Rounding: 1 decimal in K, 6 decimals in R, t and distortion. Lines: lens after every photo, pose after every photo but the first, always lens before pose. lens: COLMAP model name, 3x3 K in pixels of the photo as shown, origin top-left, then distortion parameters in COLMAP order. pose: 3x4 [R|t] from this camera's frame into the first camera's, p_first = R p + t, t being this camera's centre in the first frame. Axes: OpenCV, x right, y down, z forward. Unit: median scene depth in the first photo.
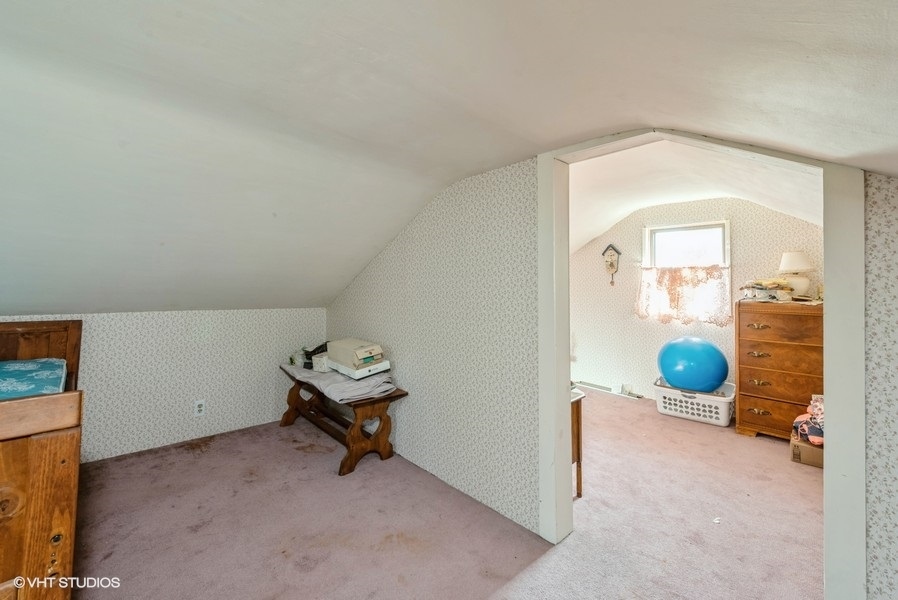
lens RADIAL K [[366.2, 0, 434.3], [0, 366.2, 272.1], [0, 0, 1]] dist [-0.000246, -0.000360]
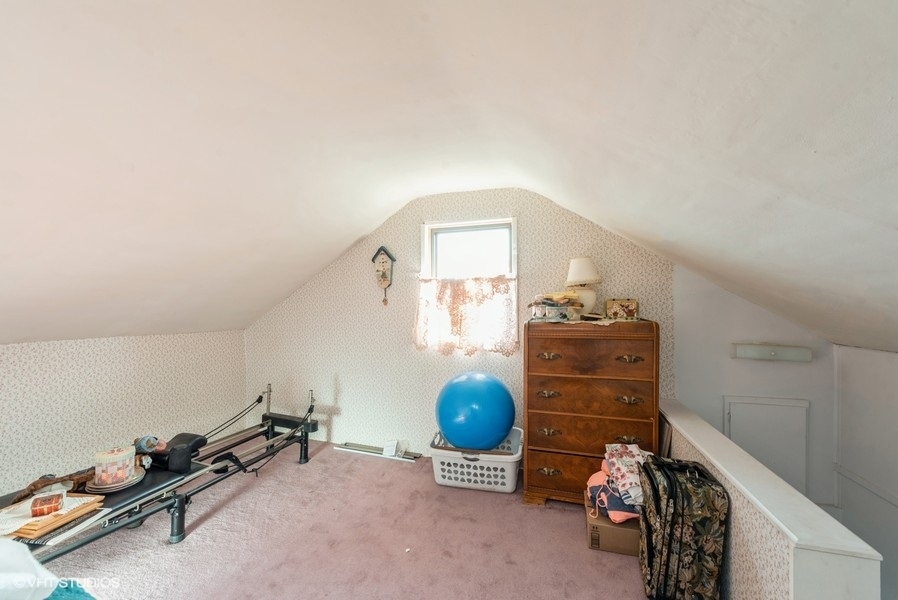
lens RADIAL K [[360.3, 0, 449.0], [0, 360.3, 300.0], [0, 0, 1]] dist [0.000005, -0.000103]
pose [[0.867171, 0.000955, 0.498010, 0.305052], [-0.004323, 0.999975, 0.005610, 0.028424], [-0.497993, -0.007018, 0.867153, 0.411653]]
